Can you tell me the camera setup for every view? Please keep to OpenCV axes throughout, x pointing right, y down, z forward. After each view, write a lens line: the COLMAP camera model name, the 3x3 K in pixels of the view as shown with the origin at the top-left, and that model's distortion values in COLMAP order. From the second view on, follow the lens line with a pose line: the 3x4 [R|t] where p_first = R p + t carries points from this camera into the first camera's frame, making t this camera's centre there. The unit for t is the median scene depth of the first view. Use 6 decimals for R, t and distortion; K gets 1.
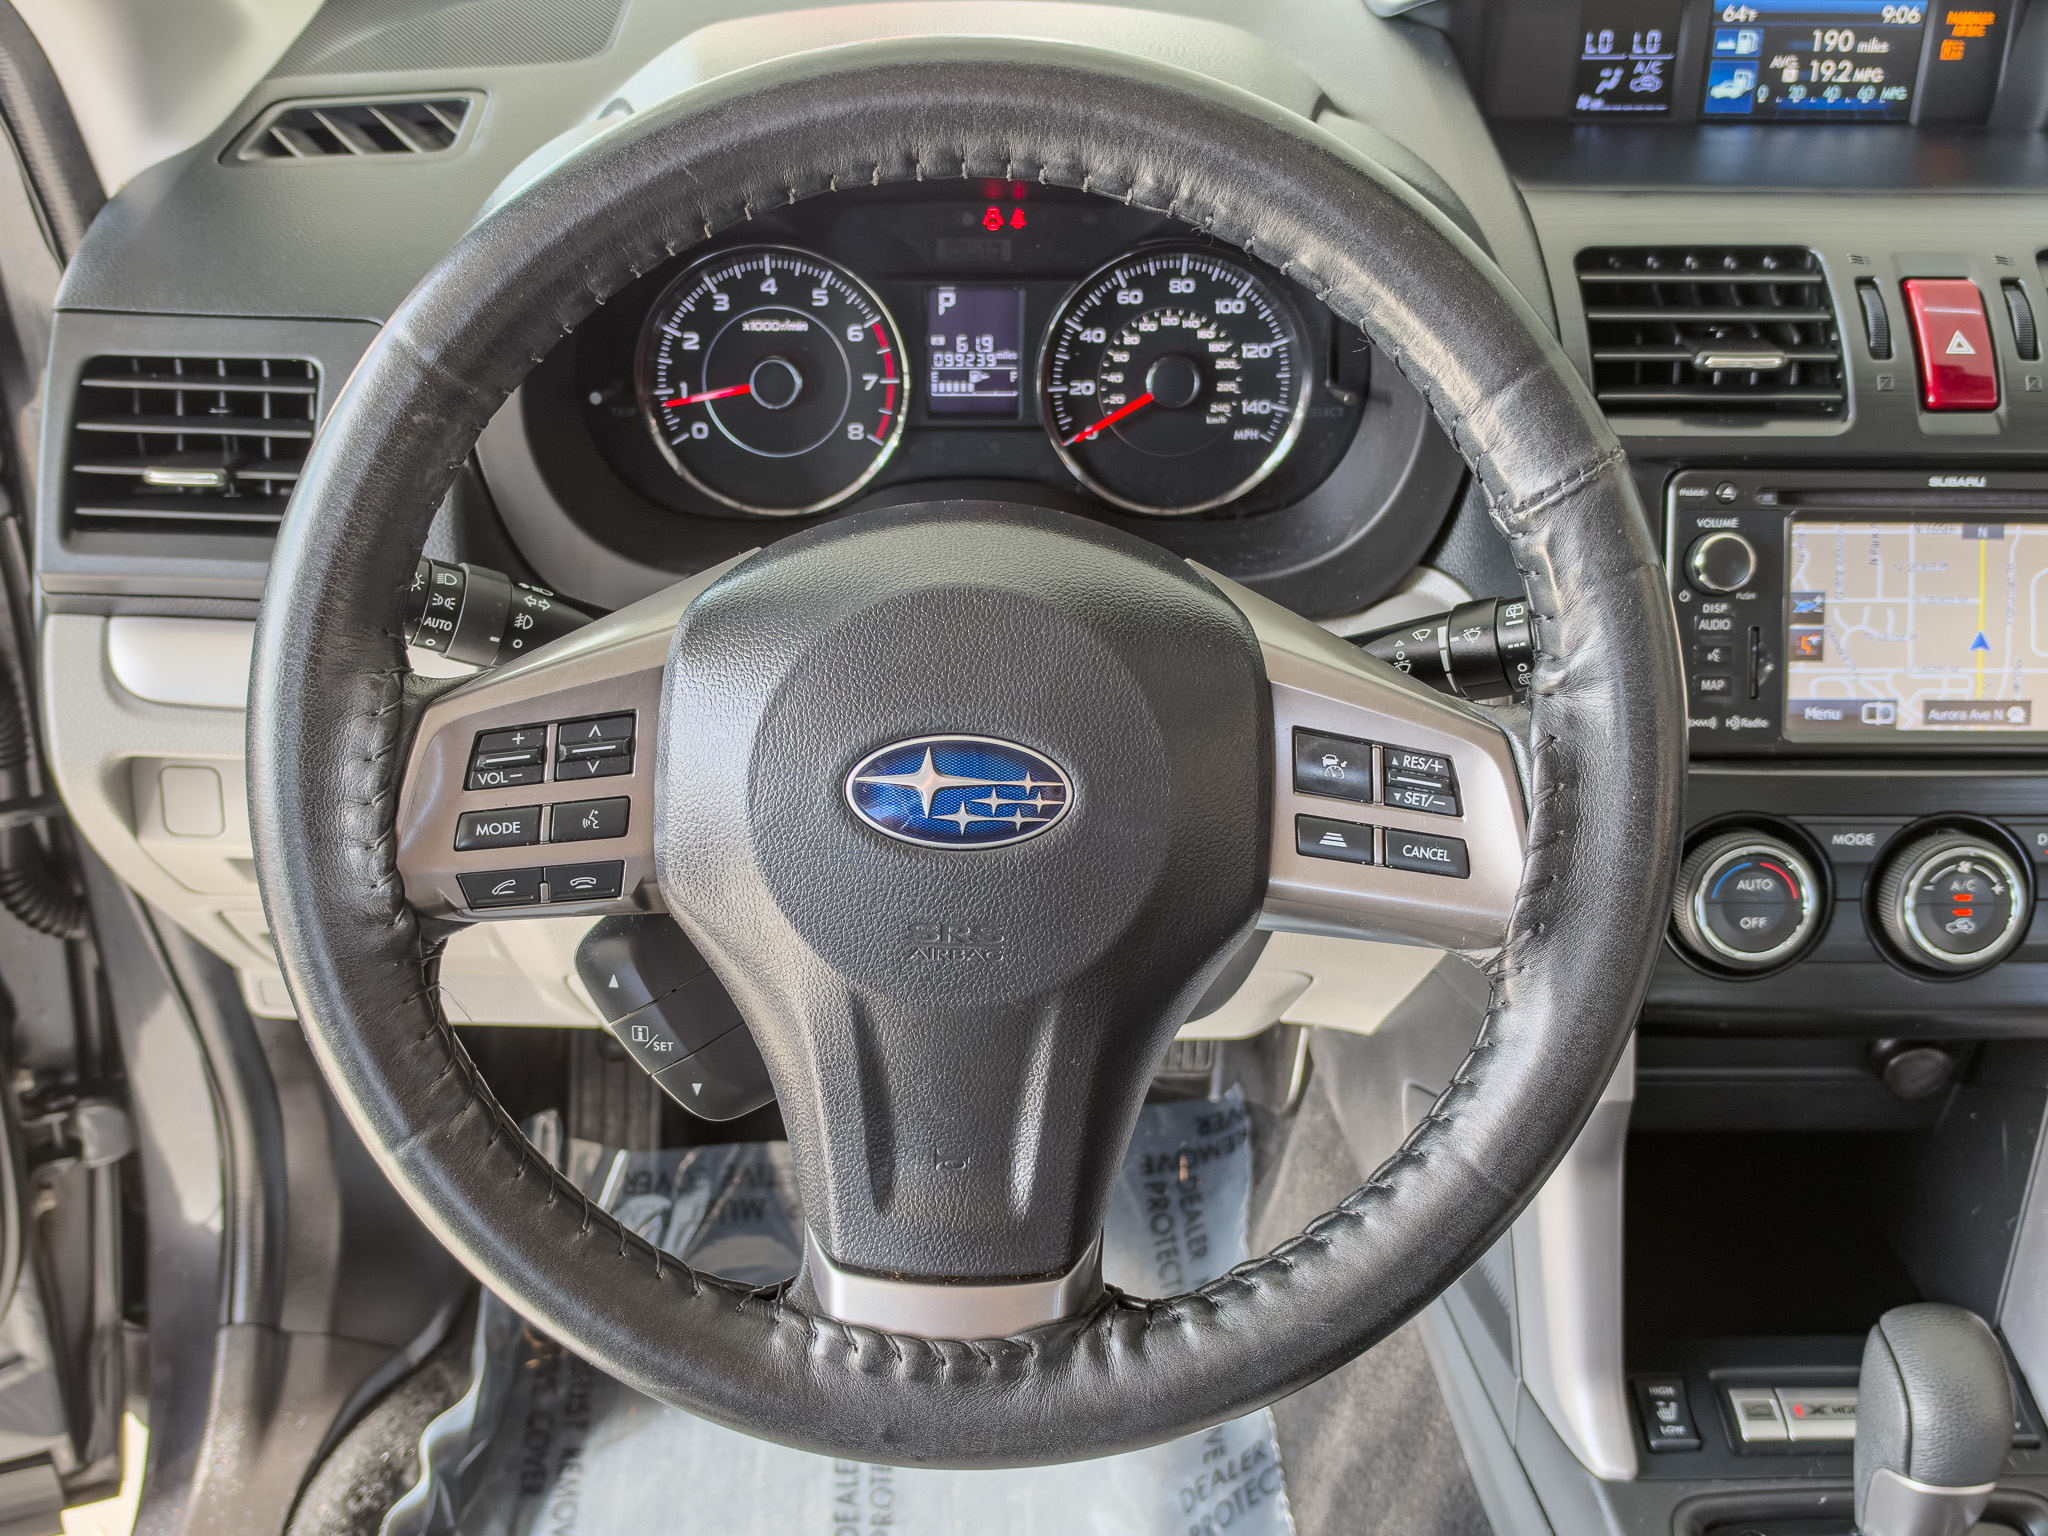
lens RADIAL K [[2141.4, 0, 1024.0], [0, 2141.4, 768.0], [0, 0, 1]] dist [0.099474, -0.346922]
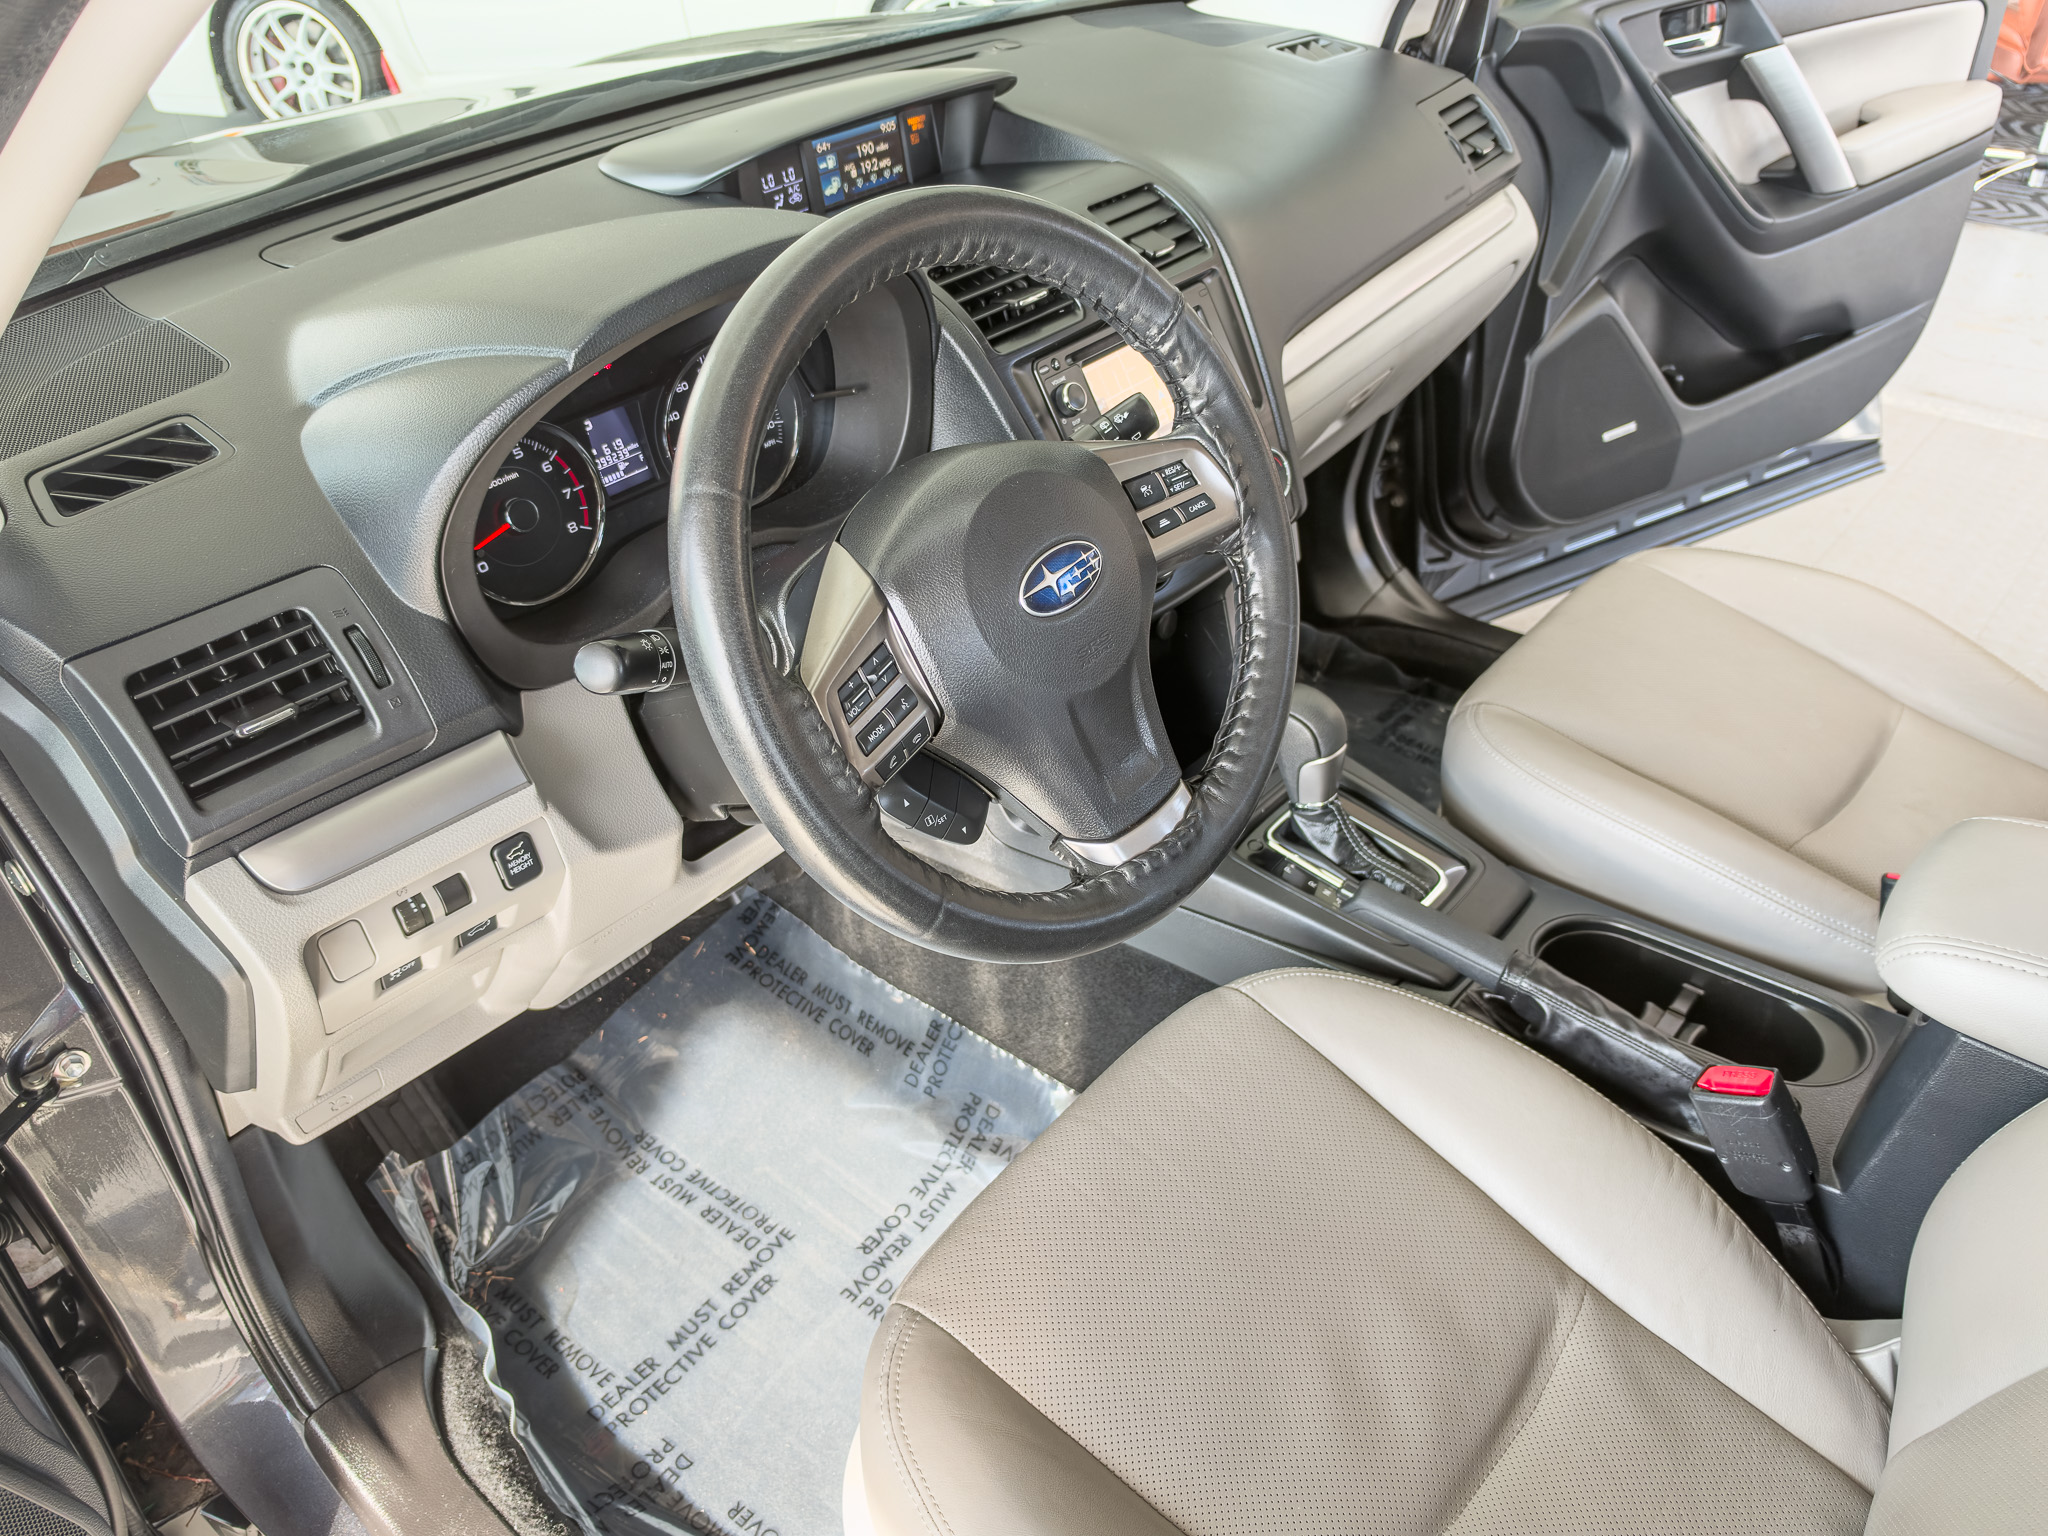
lens RADIAL K [[1548.5, 0, 1024.0], [0, 1548.5, 768.0], [0, 0, 1]] dist [-0.071990, -0.003364]
pose [[0.651939, -0.459891, 0.602890, -0.550475], [0.445544, 0.875685, 0.186191, -0.063380], [-0.613569, 0.147228, 0.775794, -0.001894]]
